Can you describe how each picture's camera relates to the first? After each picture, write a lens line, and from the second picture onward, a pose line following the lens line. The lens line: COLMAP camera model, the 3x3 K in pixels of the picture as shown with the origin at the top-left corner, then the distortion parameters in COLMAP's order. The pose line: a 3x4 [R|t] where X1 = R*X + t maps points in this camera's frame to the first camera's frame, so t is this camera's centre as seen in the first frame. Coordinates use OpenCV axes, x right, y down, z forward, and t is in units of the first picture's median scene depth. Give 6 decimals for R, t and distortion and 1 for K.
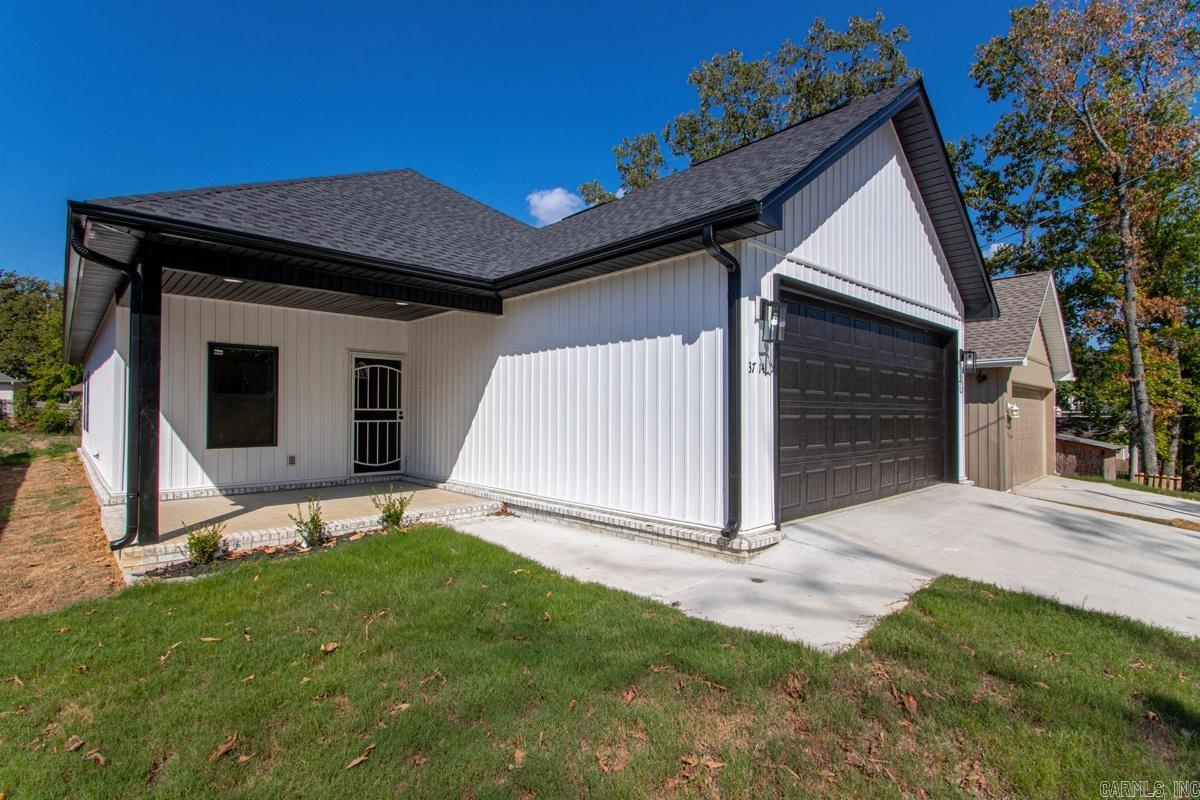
lens RADIAL K [[562.3, 0, 600.0], [0, 562.3, 400.0], [0, 0, 1]] dist [0.001183, -0.000231]
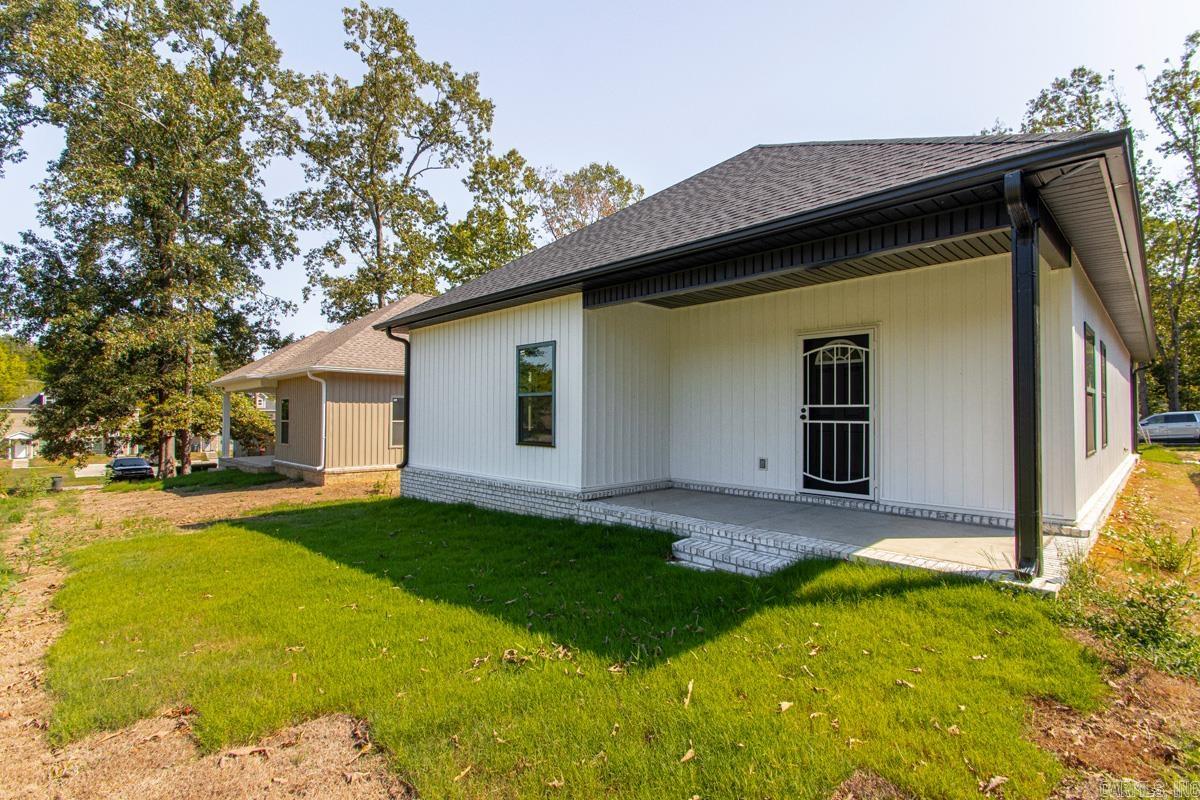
lens RADIAL K [[579.8, 0, 584.2], [0, 579.8, 412.4], [0, 0, 1]] dist [0.000678, -0.000075]
pose [[0.015783, 0.002500, -0.999872, 0.420559], [0.023796, 0.999713, 0.002876, 0.018292], [0.999592, -0.023839, 0.015719, 0.800563]]
